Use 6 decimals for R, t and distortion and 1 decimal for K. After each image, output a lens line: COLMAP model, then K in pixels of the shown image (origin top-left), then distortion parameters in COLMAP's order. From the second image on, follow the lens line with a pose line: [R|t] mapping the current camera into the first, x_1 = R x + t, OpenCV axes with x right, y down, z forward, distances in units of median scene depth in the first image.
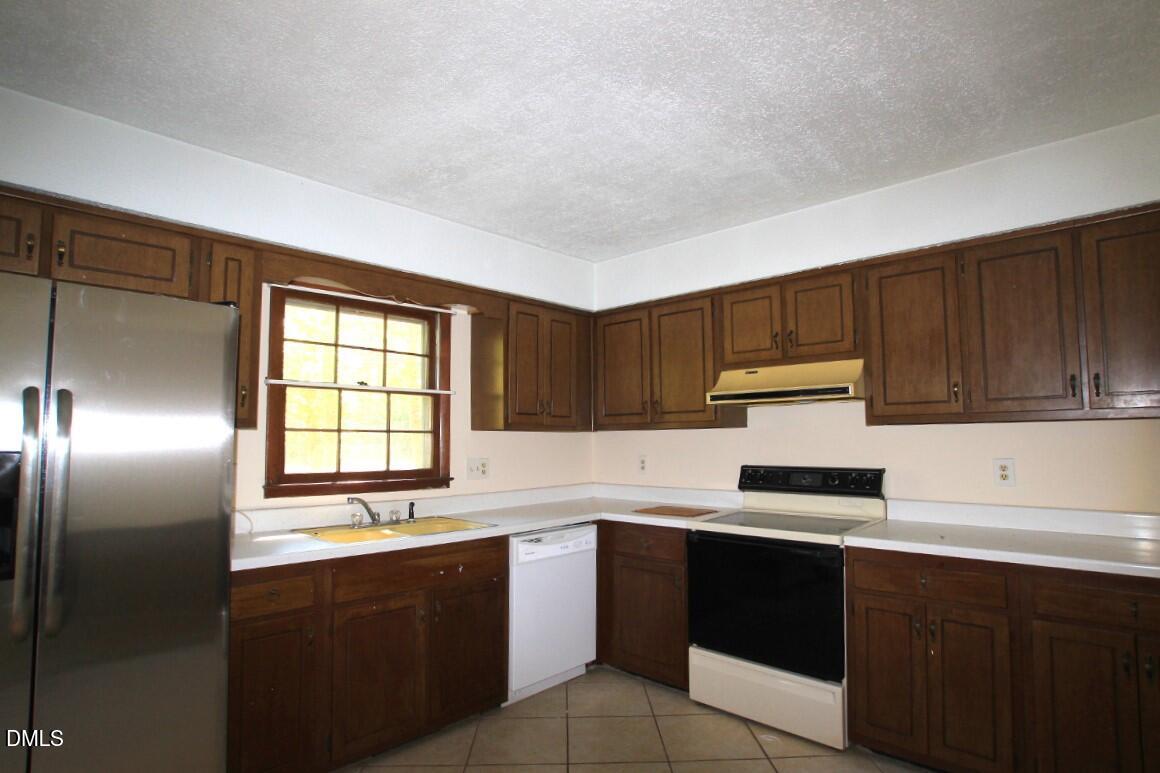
lens RADIAL K [[631.3, 0, 564.0], [0, 631.3, 403.7], [0, 0, 1]] dist [-0.003087, 0.000096]
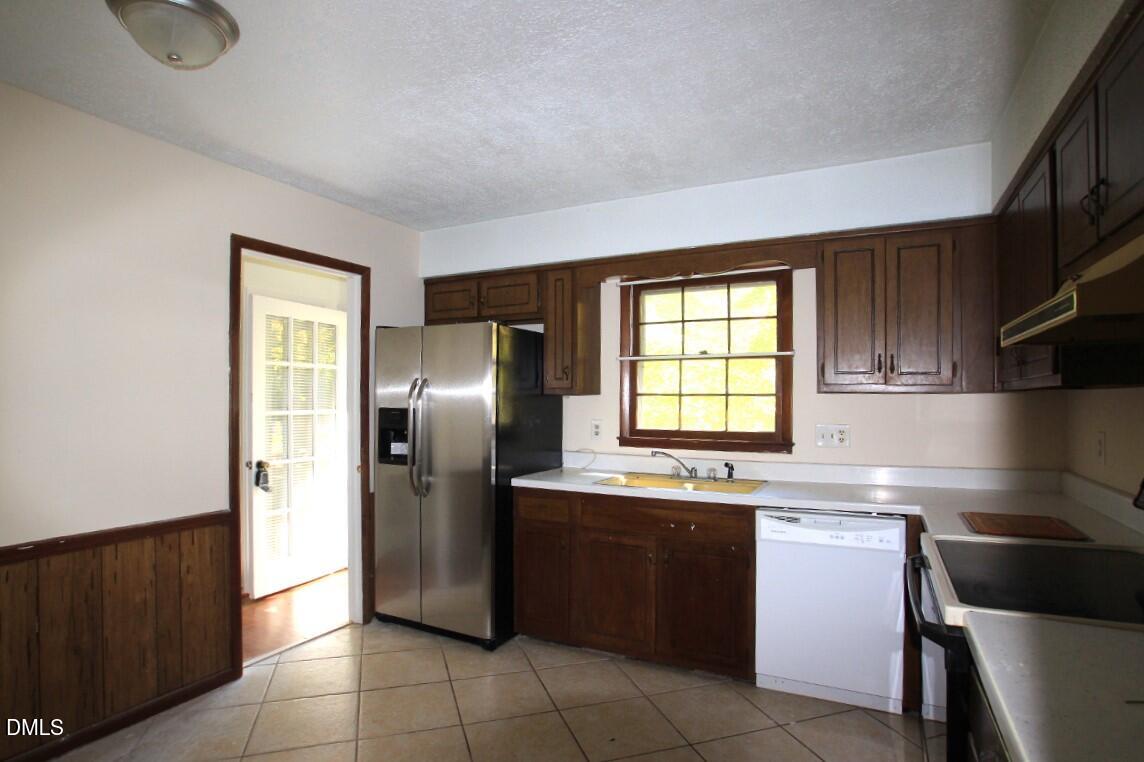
lens RADIAL K [[622.6, 0, 556.2], [0, 622.6, 398.0], [0, 0, 1]] dist [-0.003087, 0.000096]
pose [[0.296120, 0.000998, -0.955150, 0.677949], [0.055050, 0.998319, 0.018110, 0.014854], [0.953563, -0.057944, 0.295568, 0.441921]]
